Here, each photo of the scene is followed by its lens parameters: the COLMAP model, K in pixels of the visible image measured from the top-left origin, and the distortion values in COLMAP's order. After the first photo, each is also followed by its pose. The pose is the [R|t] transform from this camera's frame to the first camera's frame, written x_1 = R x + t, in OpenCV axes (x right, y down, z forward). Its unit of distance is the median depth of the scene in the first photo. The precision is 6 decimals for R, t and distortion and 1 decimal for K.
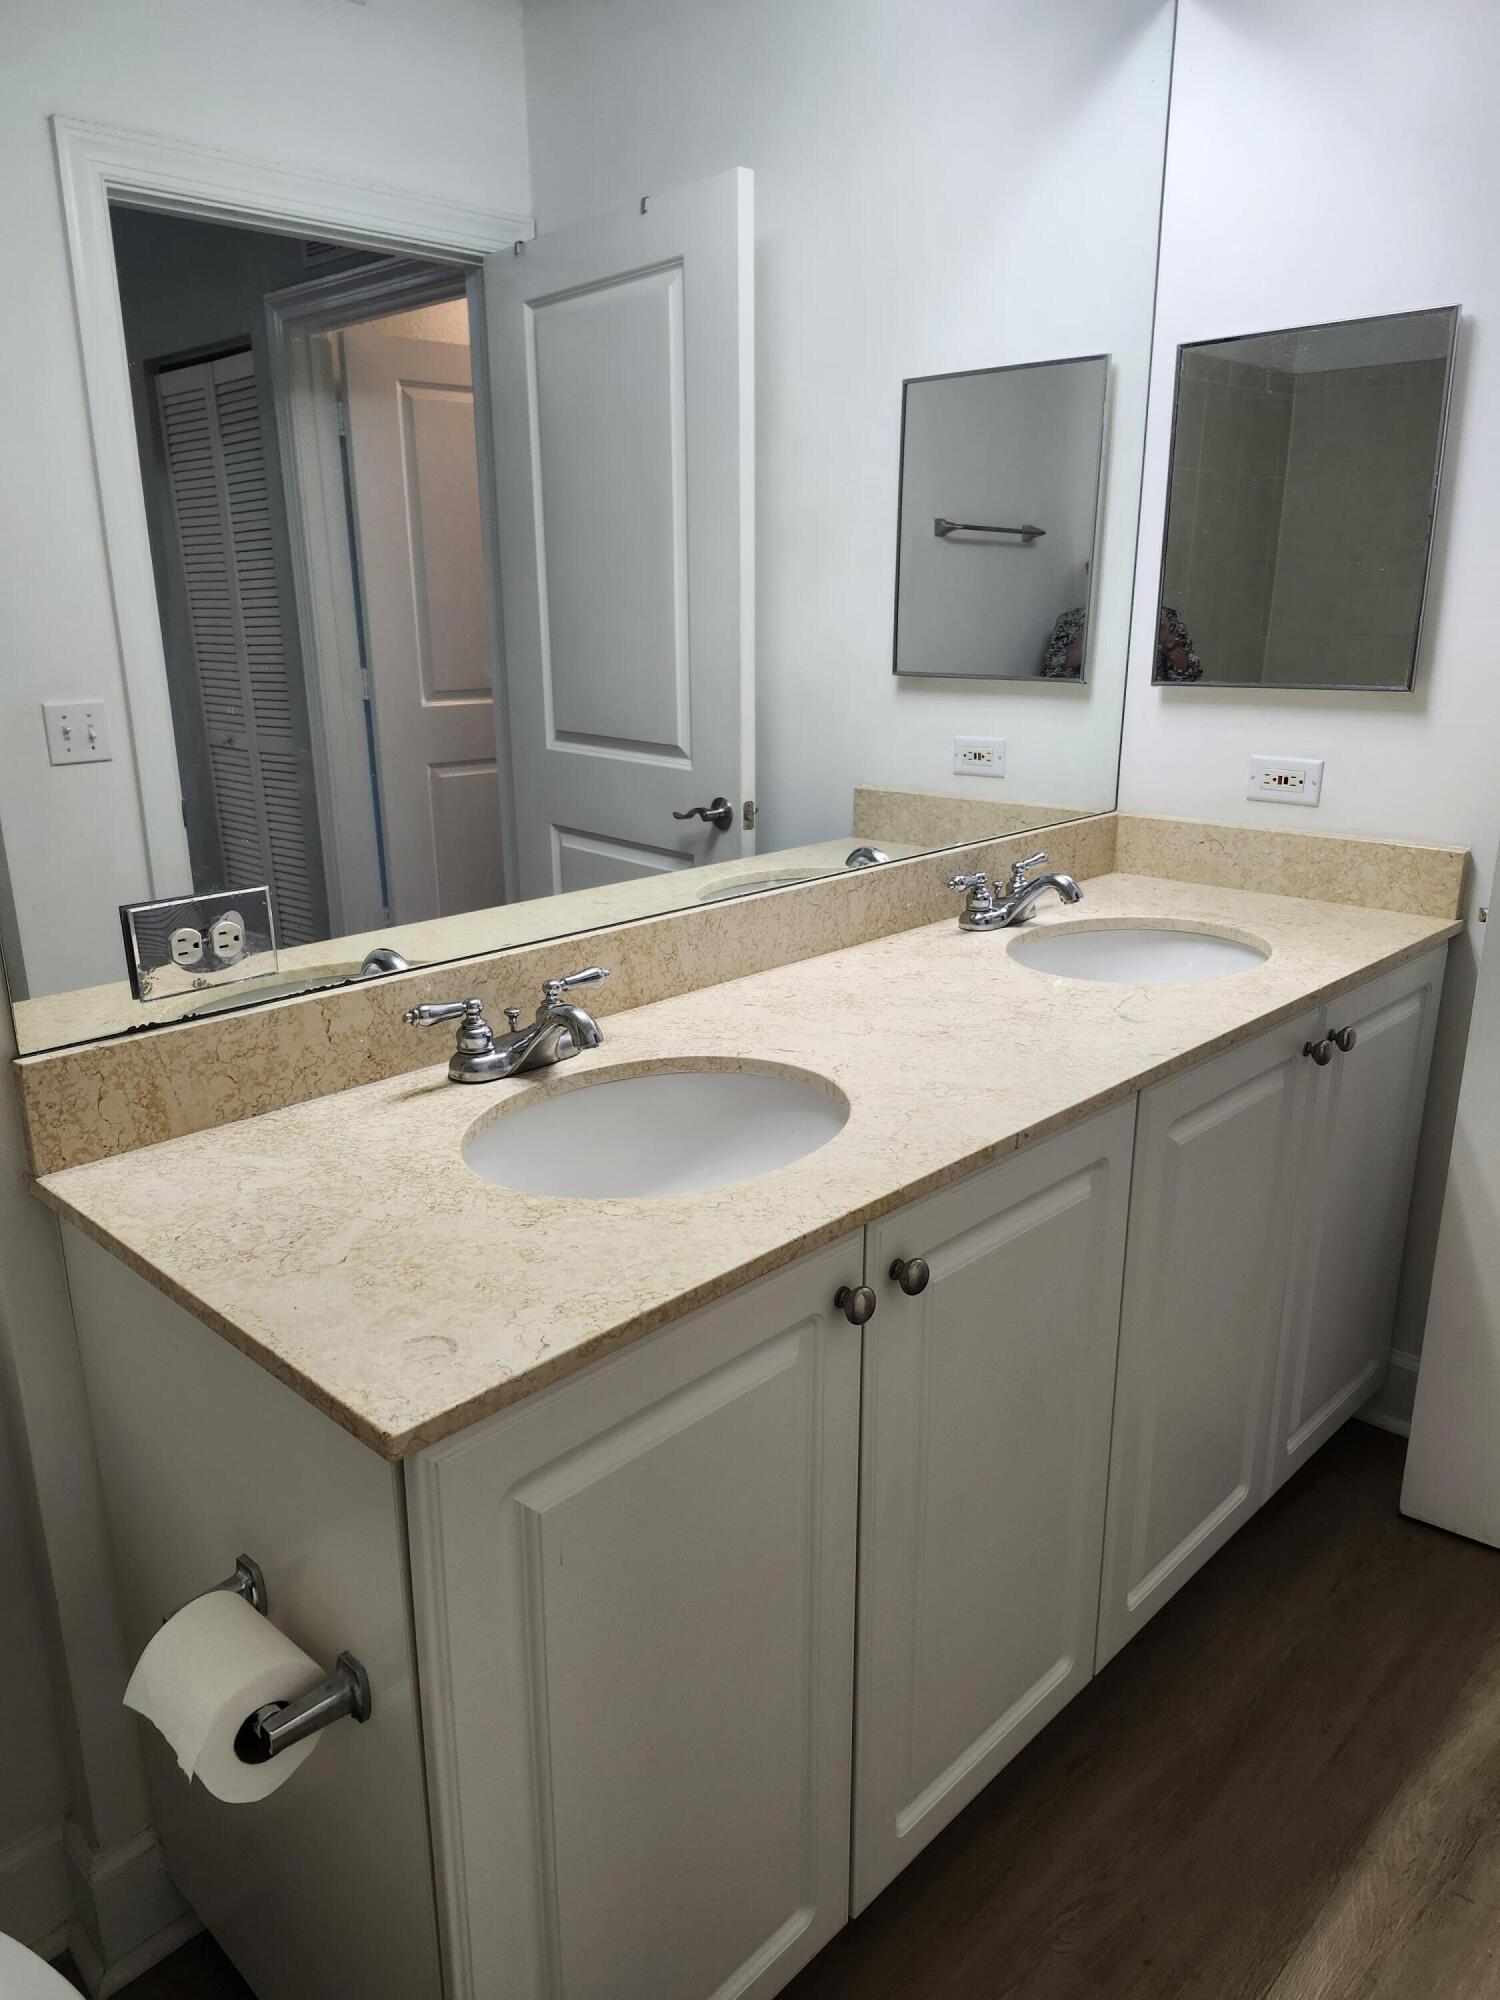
lens RADIAL K [[1389.5, 0, 749.1], [0, 1389.5, 999.3], [0, 0, 1]] dist [0.050618, -0.032926]
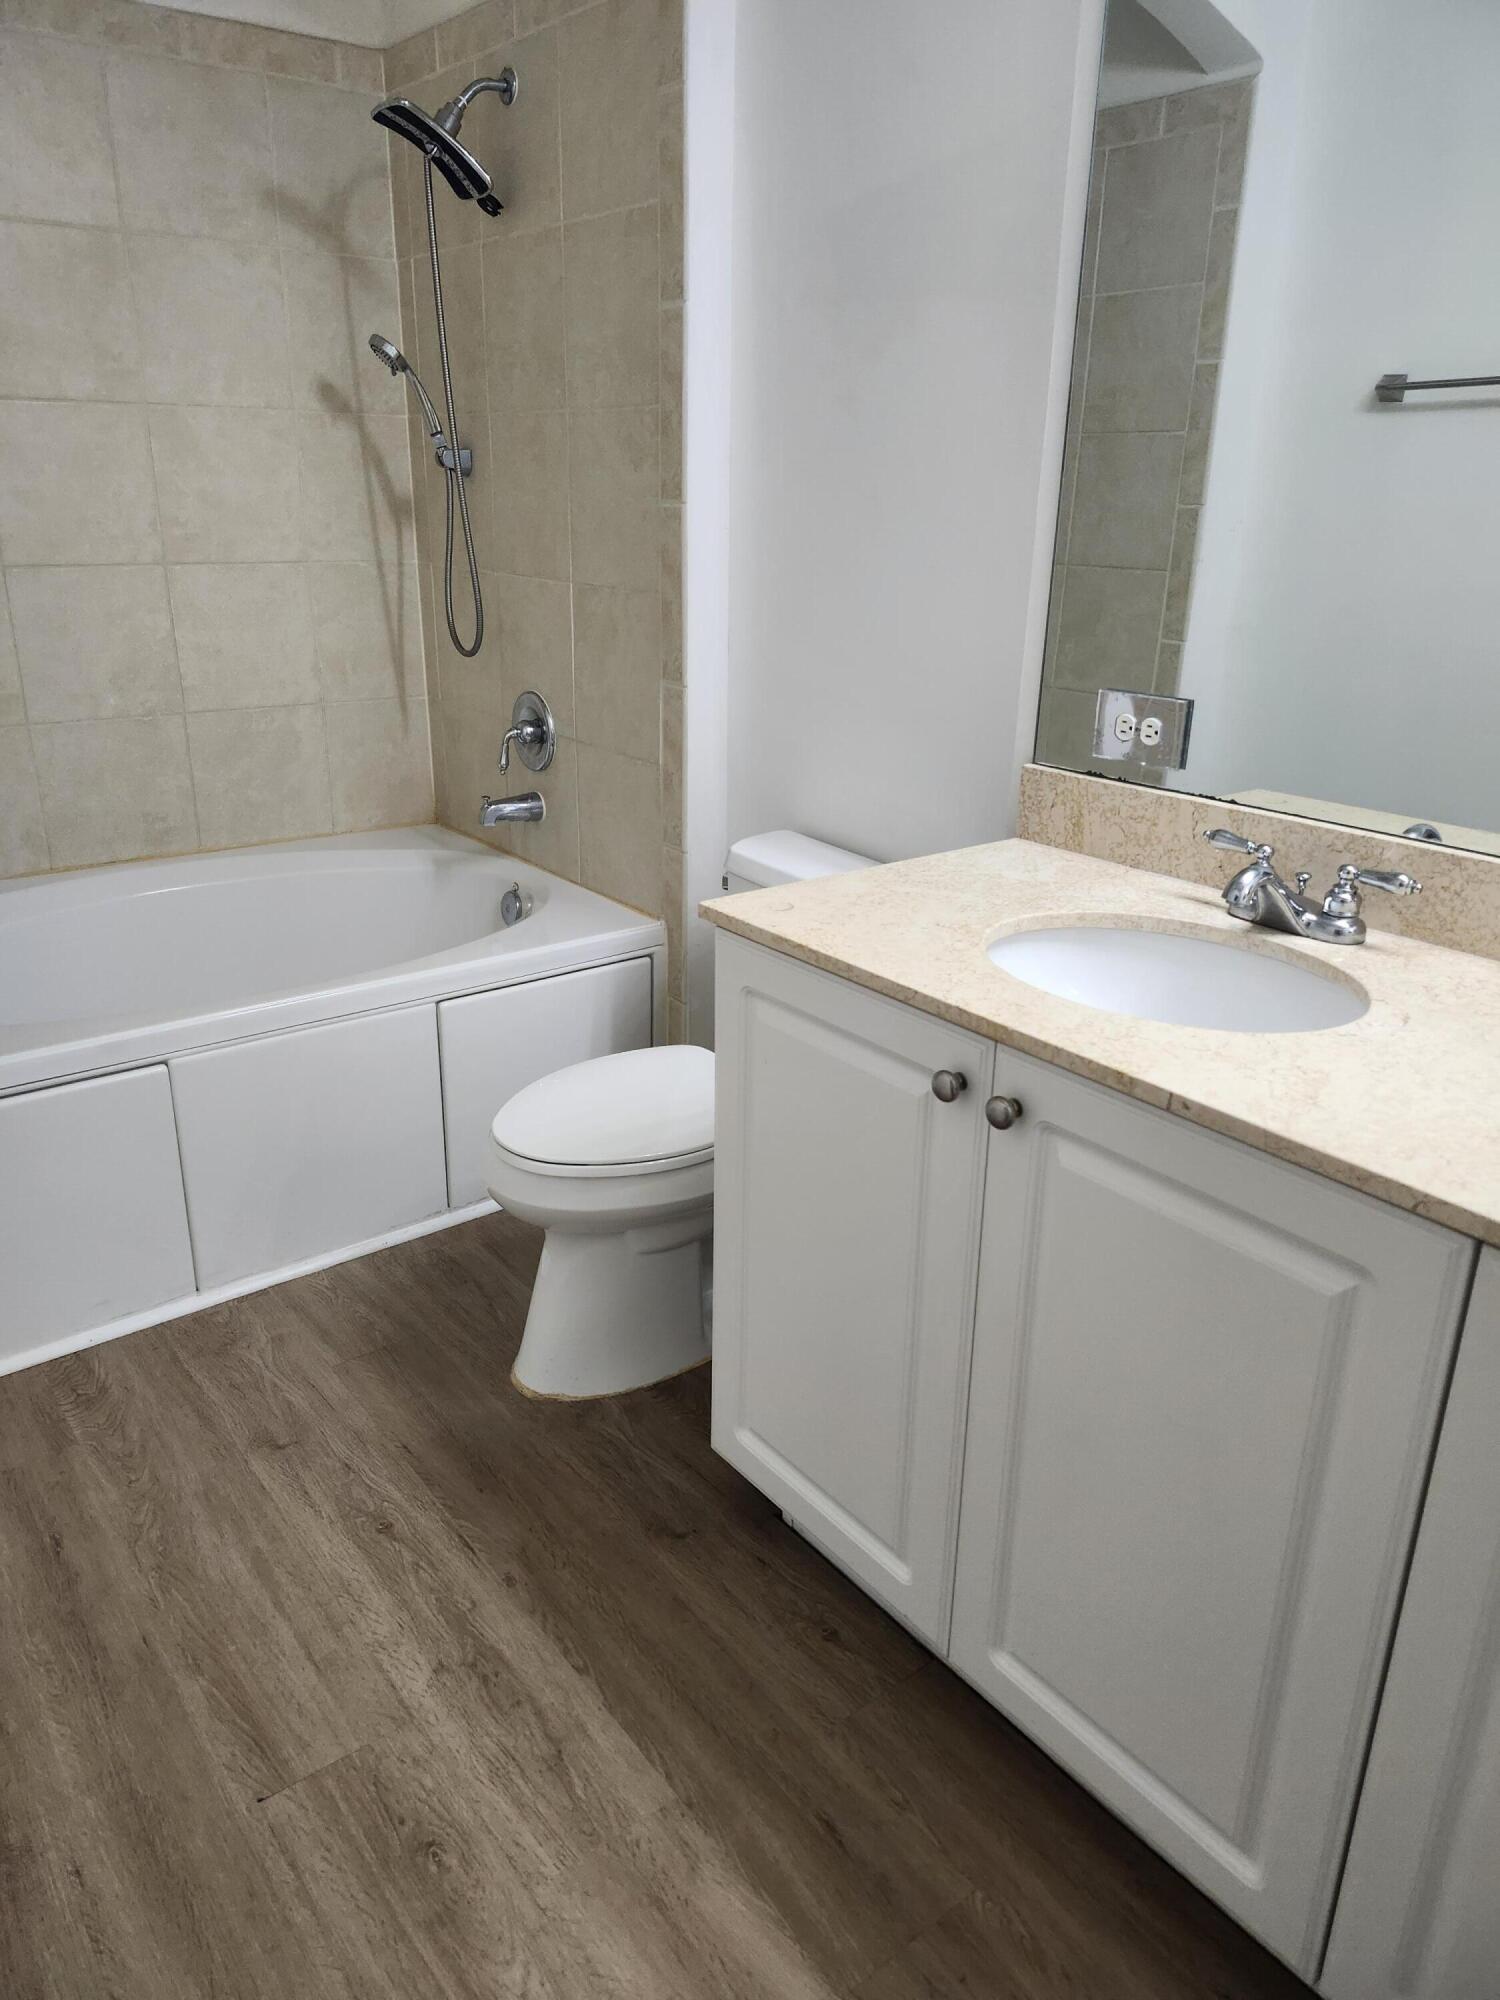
lens RADIAL K [[1389.5, 0, 747.0], [0, 1389.5, 1002.7], [0, 0, 1]] dist [0.050618, -0.032926]
pose [[-0.146696, 0.348384, -0.925802, 1.009540], [-0.291607, 0.879103, 0.377017, -0.204376], [0.945222, 0.325277, -0.027369, 0.738044]]
